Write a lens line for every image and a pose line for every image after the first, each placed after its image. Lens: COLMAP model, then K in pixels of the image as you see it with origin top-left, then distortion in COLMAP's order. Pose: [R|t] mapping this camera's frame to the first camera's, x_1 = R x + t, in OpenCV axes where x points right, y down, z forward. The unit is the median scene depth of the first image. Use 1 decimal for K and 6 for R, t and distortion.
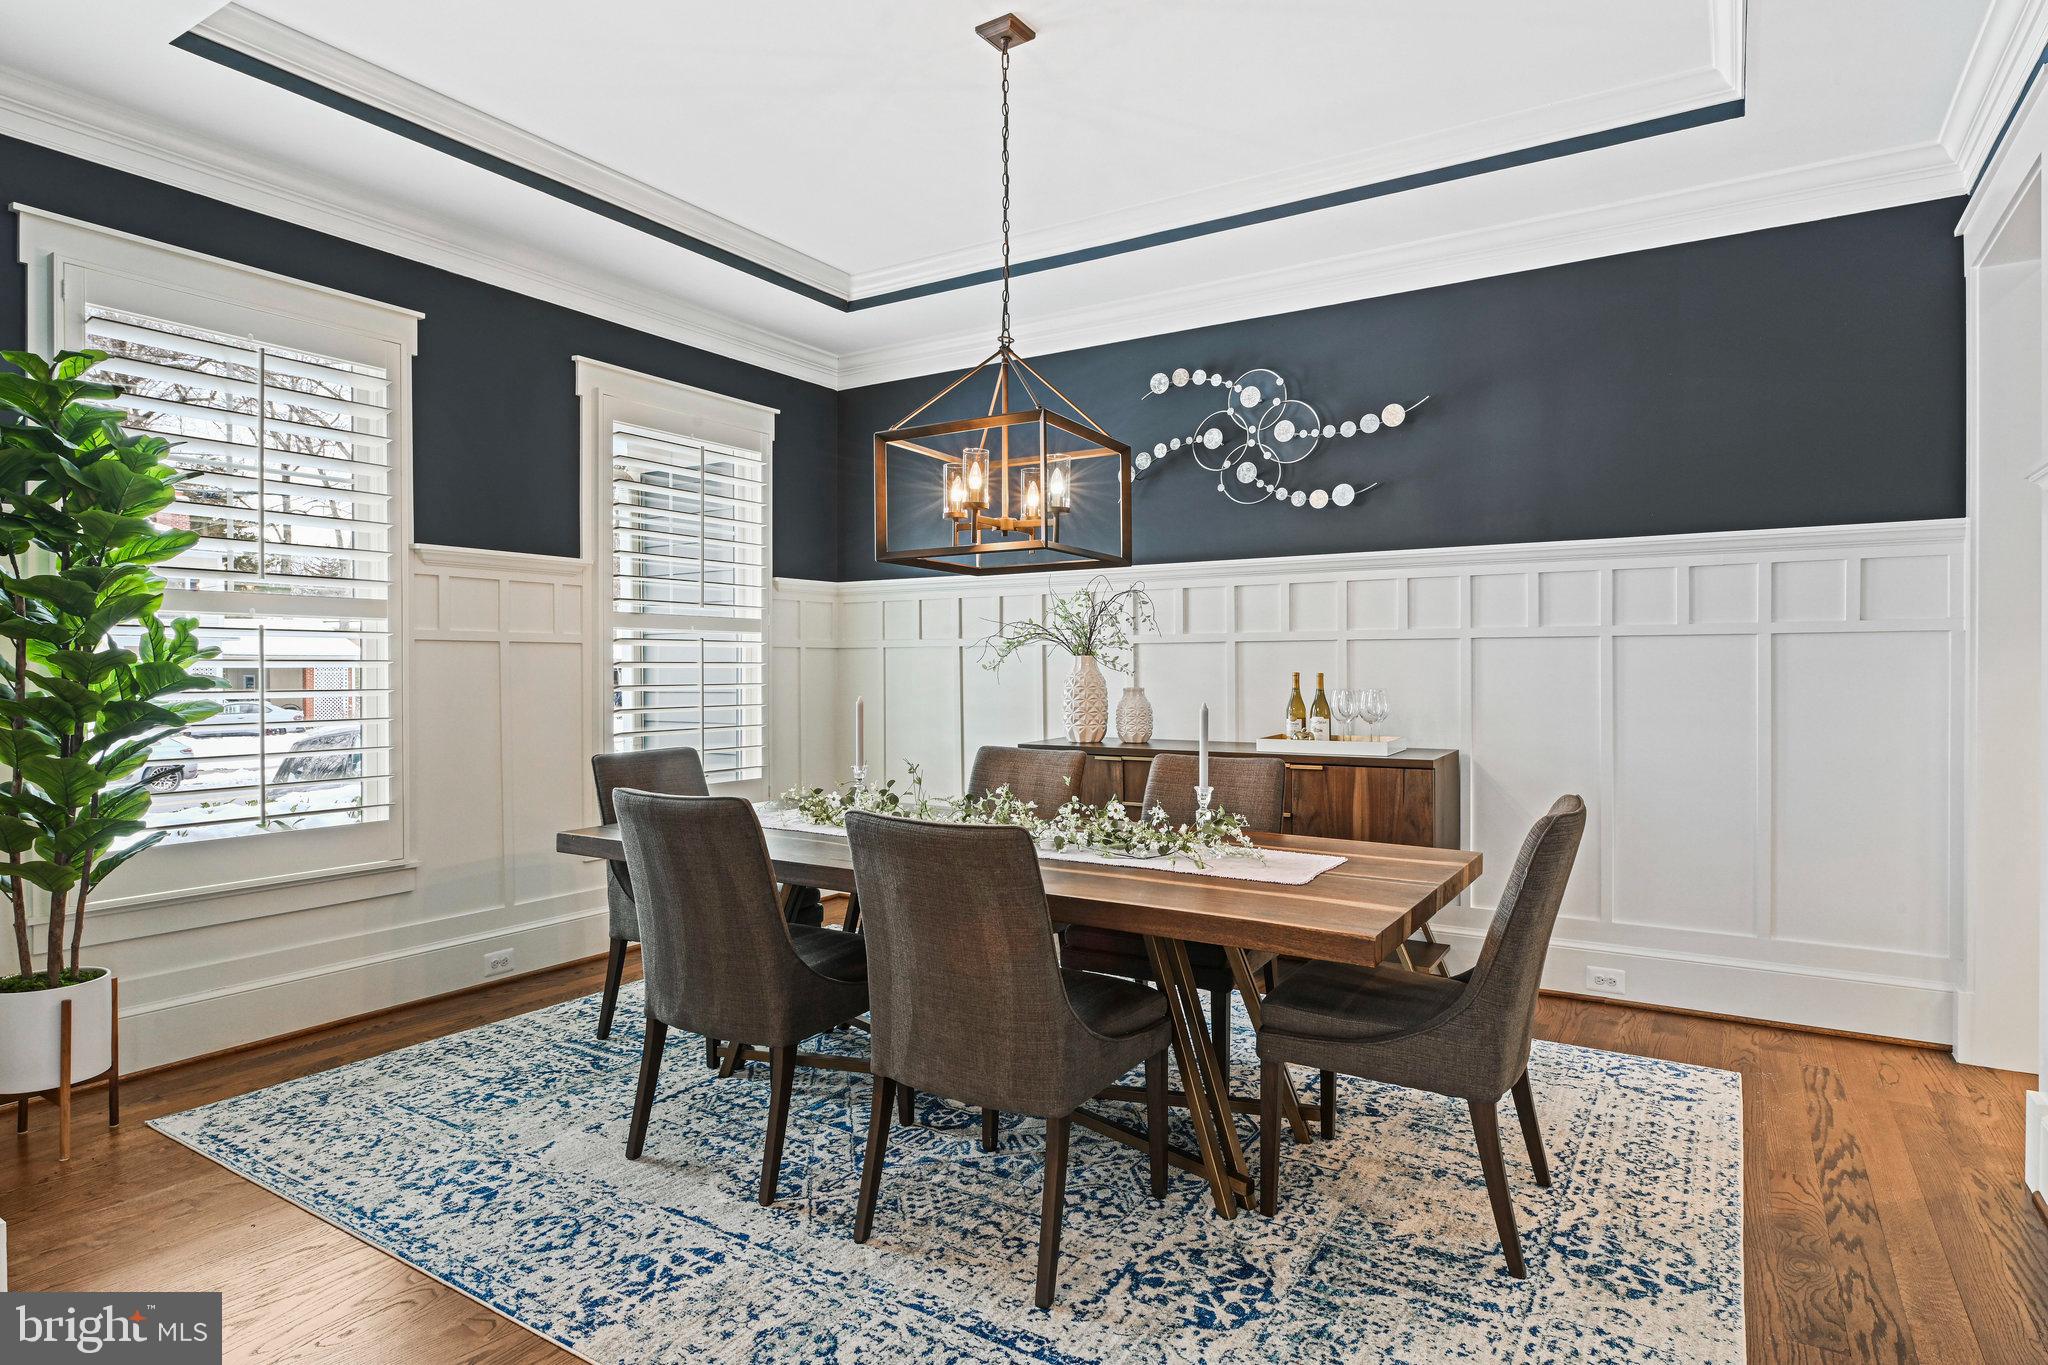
lens RADIAL K [[1137.1, 0, 1027.2], [0, 1137.1, 686.5], [0, 0, 1]] dist [0.002100, 0.001387]
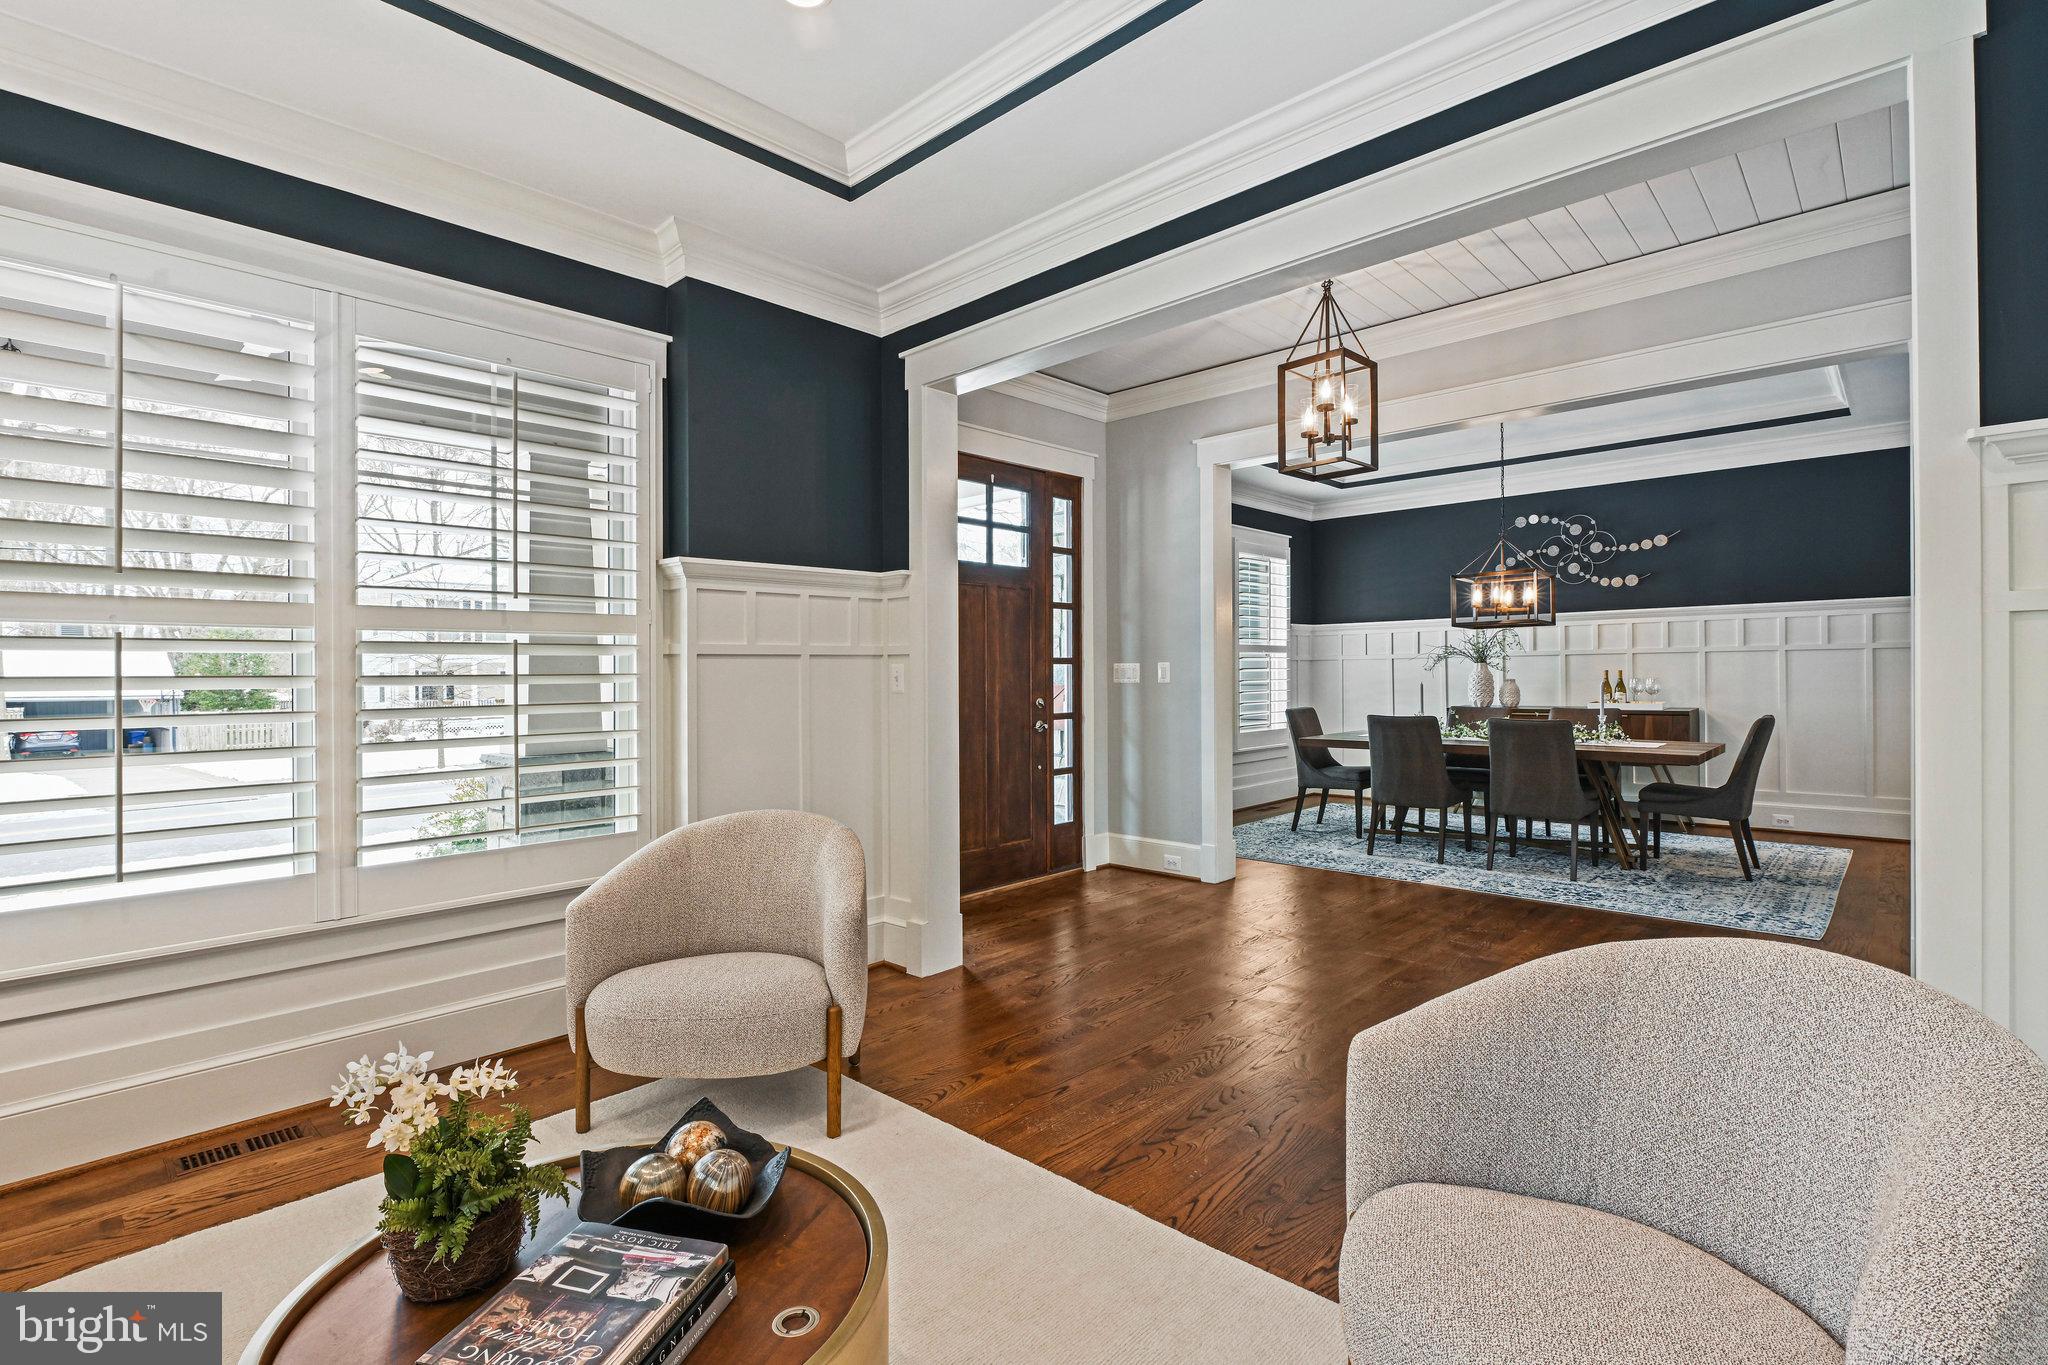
lens RADIAL K [[973.4, 0, 1024.0], [0, 973.4, 682.5], [0, 0, 1]] dist [-0.000102, -0.000279]
pose [[0.981166, -0.008429, -0.192984, -0.427853], [0.007311, 0.999952, -0.006506, 0.012875], [0.193029, 0.004973, 0.981180, -0.853693]]
